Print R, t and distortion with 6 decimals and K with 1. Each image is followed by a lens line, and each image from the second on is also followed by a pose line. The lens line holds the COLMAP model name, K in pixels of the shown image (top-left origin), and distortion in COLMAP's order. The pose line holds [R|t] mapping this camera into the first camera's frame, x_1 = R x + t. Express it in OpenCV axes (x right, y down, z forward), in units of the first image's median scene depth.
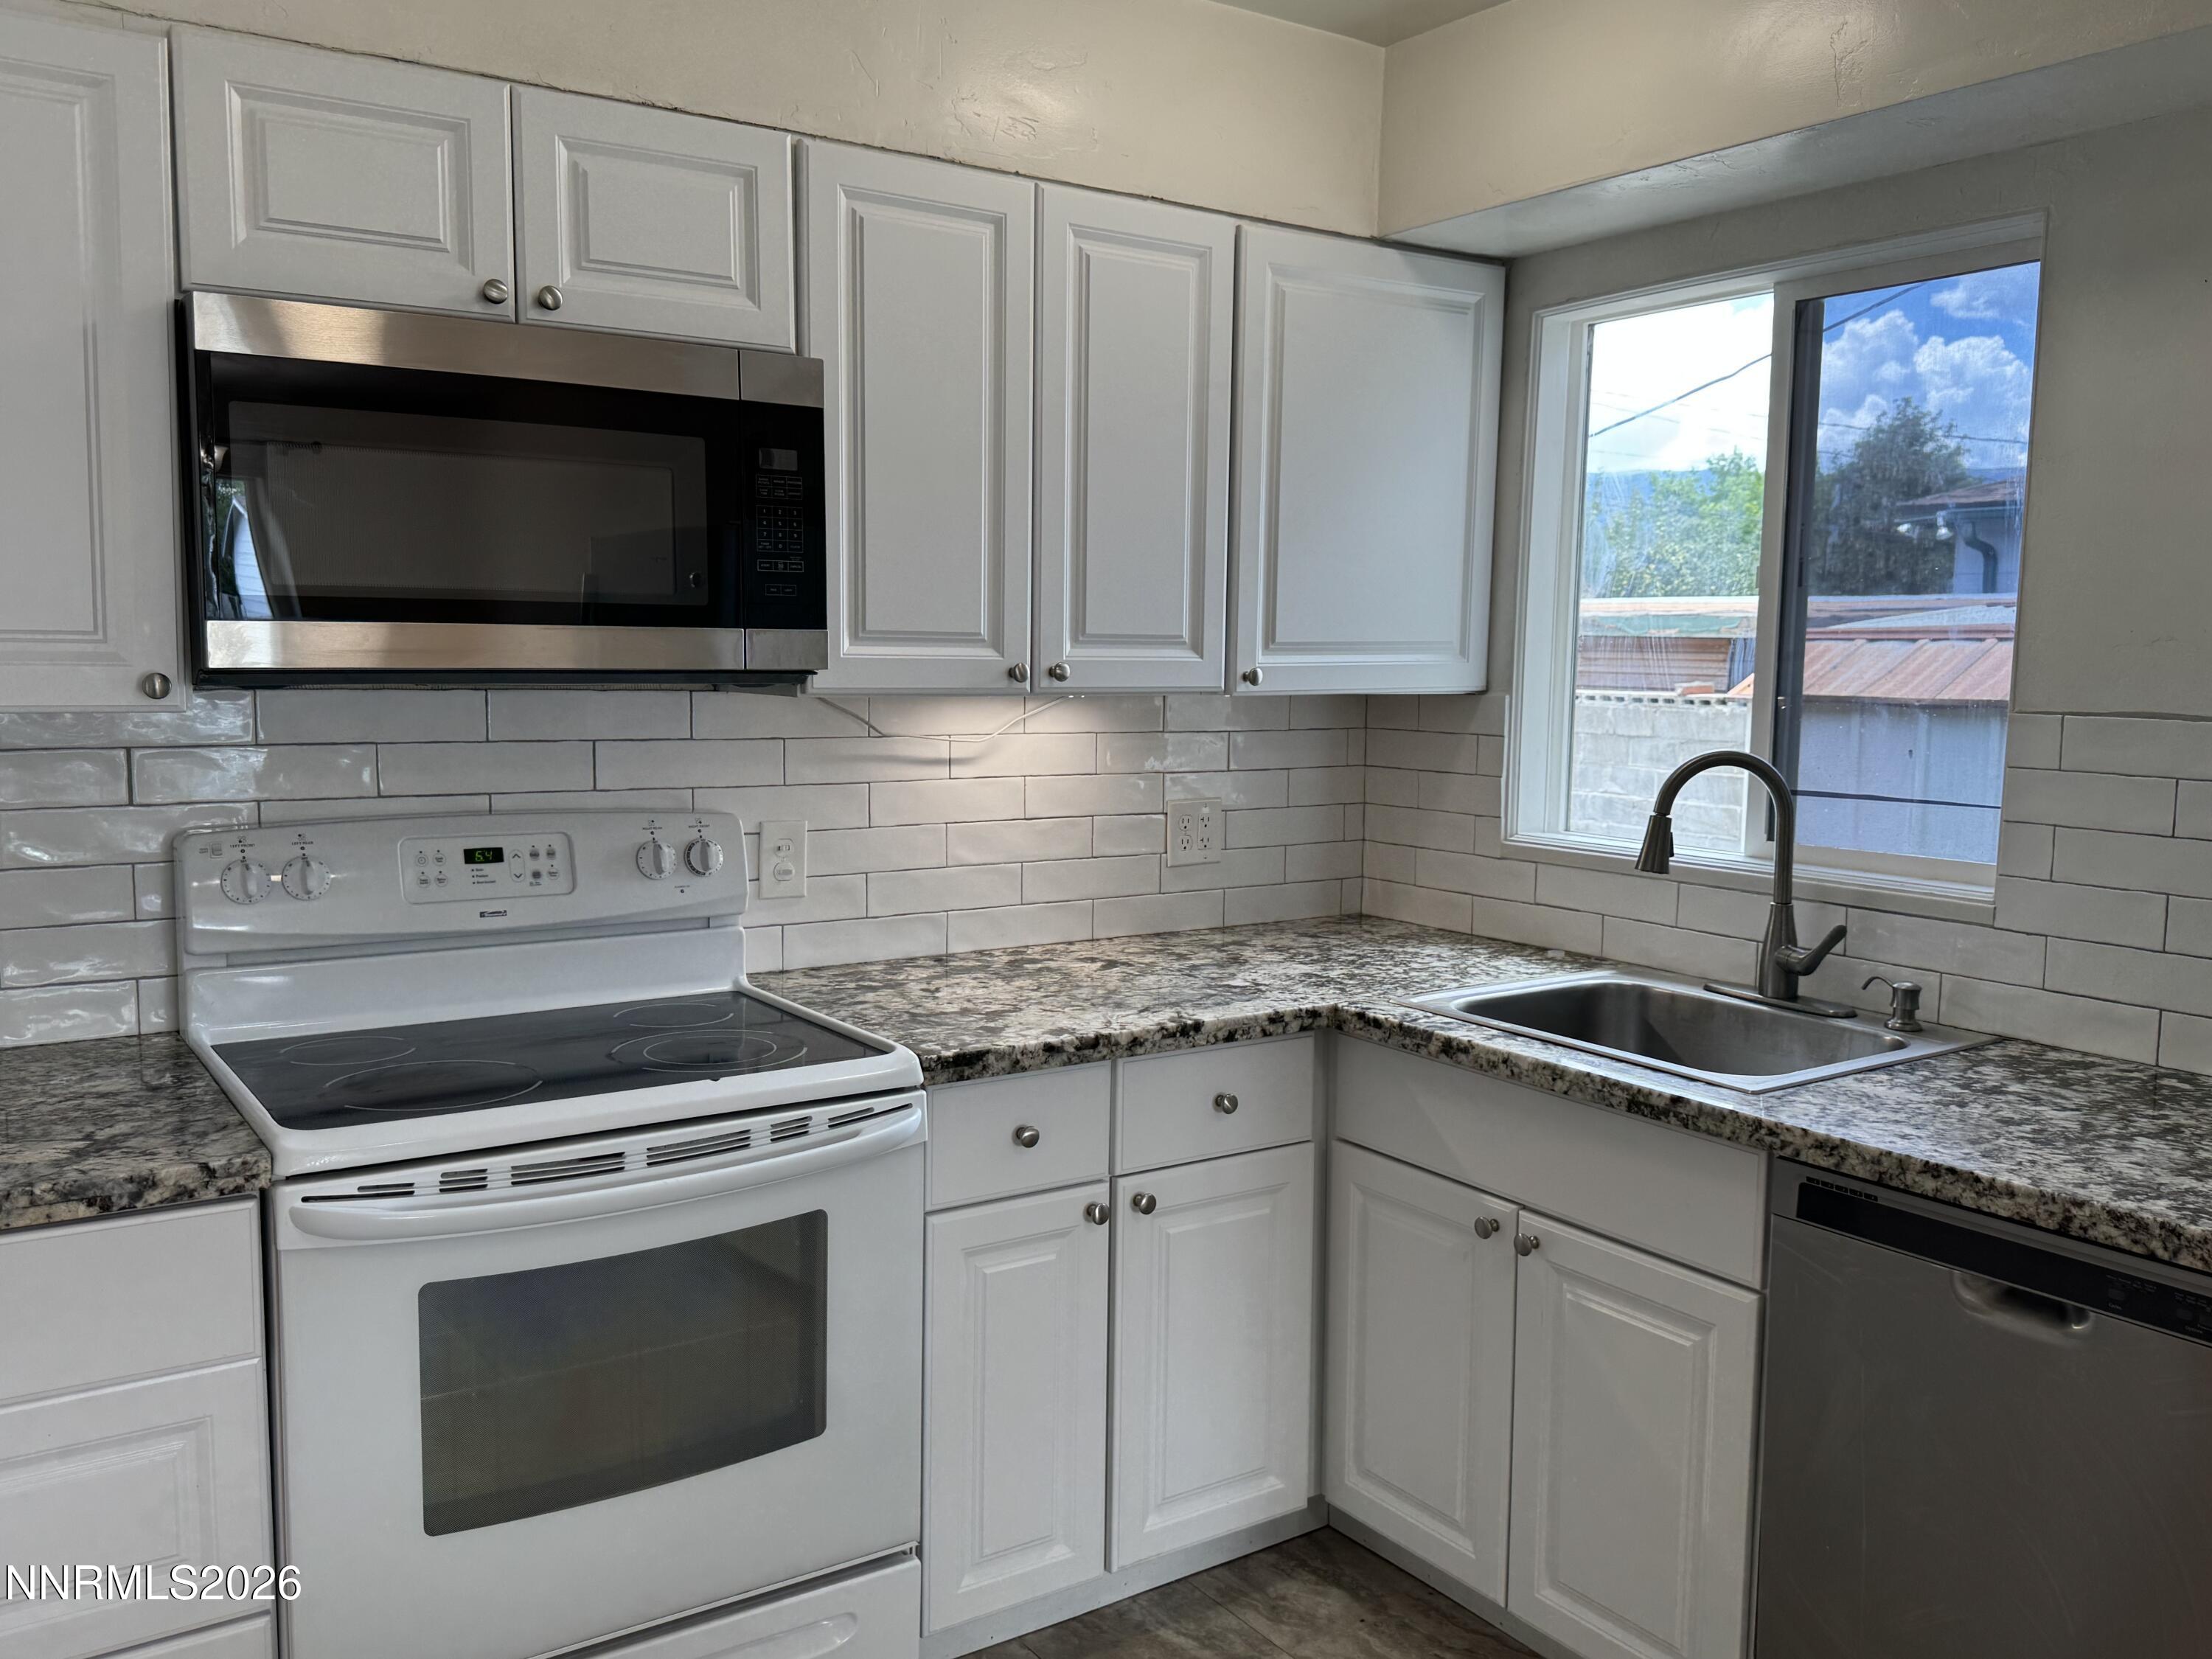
lens RADIAL K [[1793.8, 0, 1106.0], [0, 1793.8, 829.5], [0, 0, 1]] dist [0.114922, -0.199534]
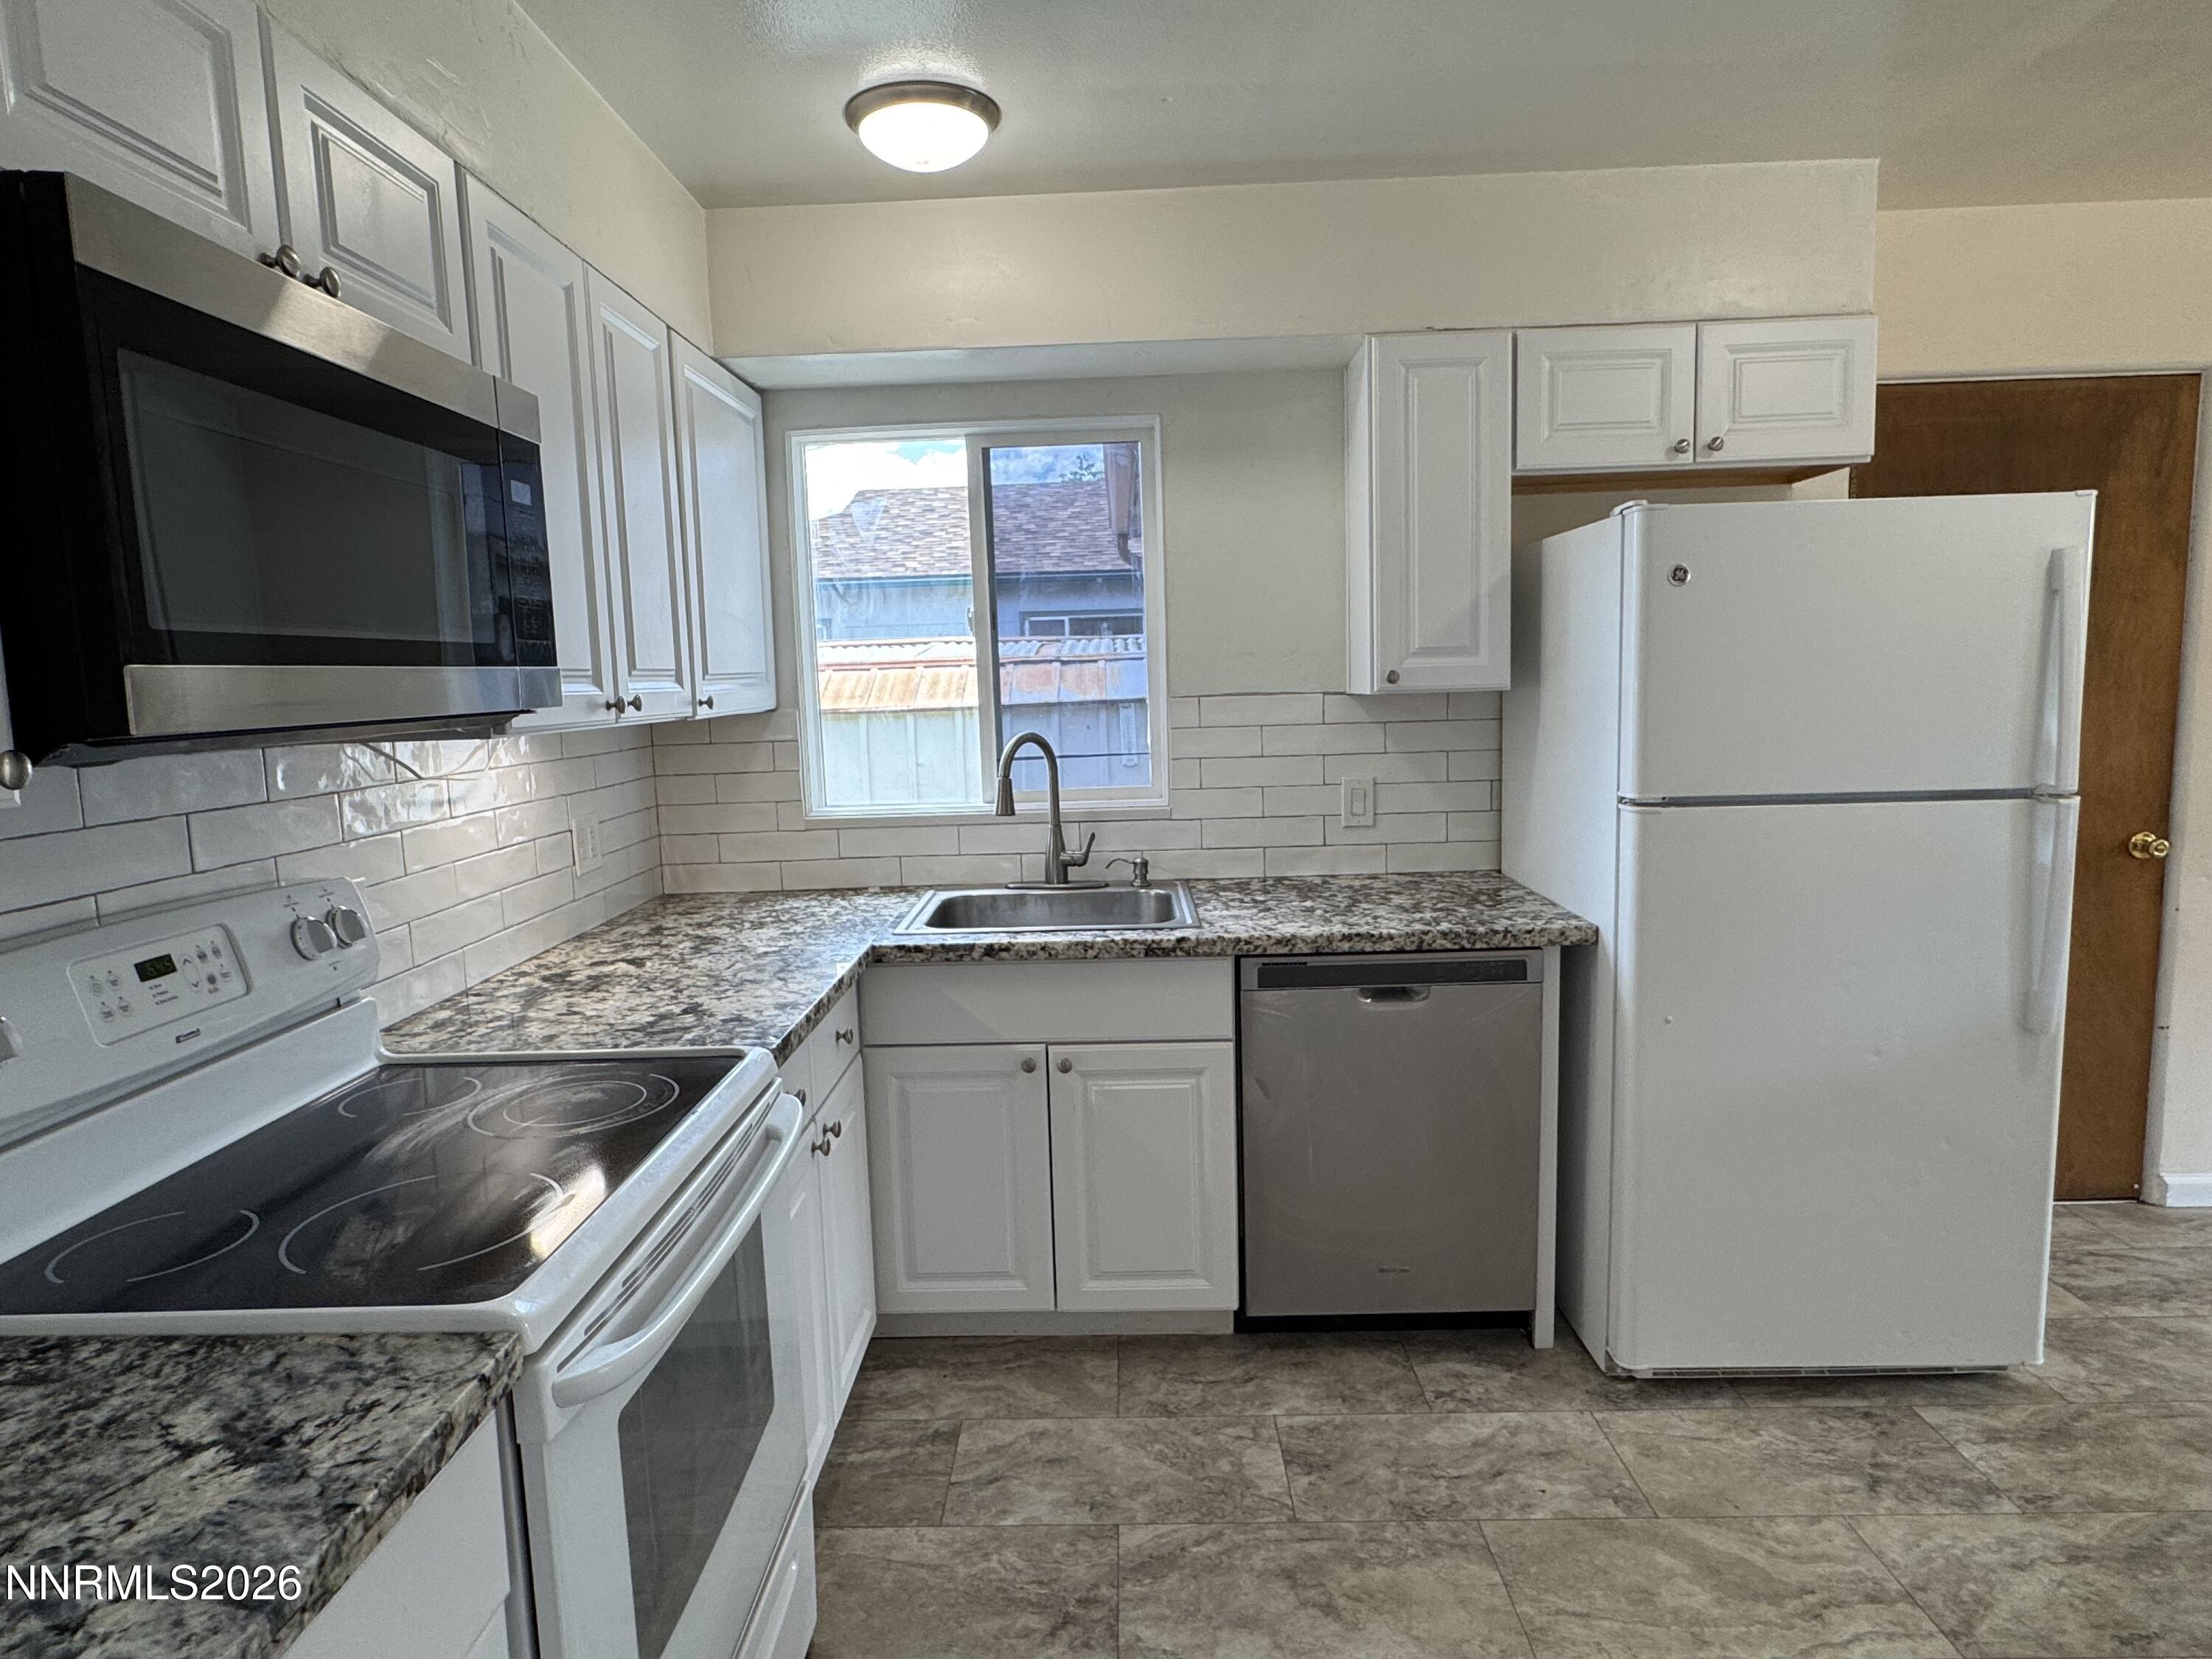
lens RADIAL K [[1248.3, 0, 1092.2], [0, 1248.3, 824.3], [0, 0, 1]] dist [-0.005043, 0.000566]
pose [[0.579074, -0.127363, 0.805265, -0.553340], [0.122859, 0.990075, 0.068244, -0.035515], [-0.805964, 0.059416, 0.588975, 0.359818]]
